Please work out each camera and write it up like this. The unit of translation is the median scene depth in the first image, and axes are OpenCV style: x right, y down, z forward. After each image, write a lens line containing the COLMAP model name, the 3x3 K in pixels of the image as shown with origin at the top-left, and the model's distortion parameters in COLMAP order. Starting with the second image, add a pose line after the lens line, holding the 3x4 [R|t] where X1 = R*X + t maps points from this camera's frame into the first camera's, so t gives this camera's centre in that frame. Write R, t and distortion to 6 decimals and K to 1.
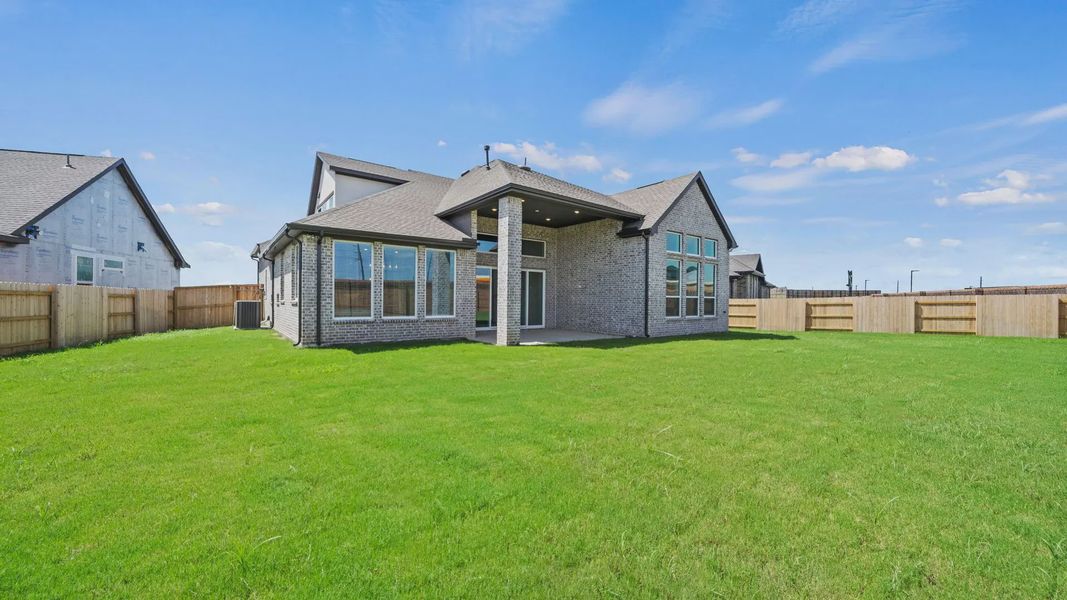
lens RADIAL K [[395.1, 0, 524.1], [0, 395.1, 299.1], [0, 0, 1]] dist [-0.000043, 0.000124]
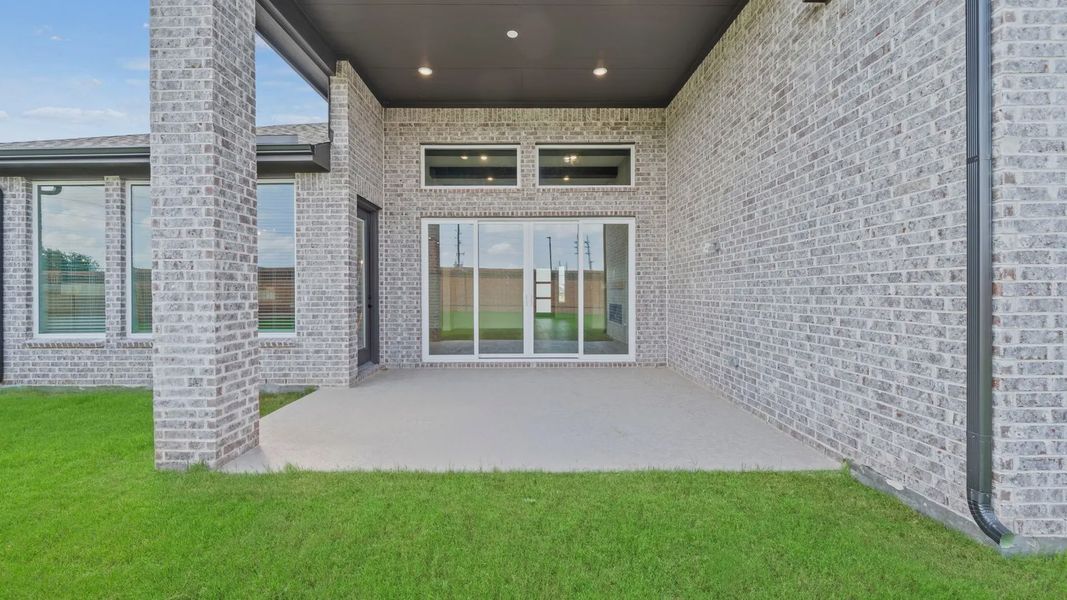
lens RADIAL K [[395.1, 0, 532.1], [0, 395.1, 290.6], [0, 0, 1]] dist [-0.000043, 0.000124]
pose [[0.798086, -0.016757, -0.602310, 0.262368], [0.014127, 0.999859, -0.009099, 0.003646], [0.602378, -0.001247, 0.798210, 0.770416]]
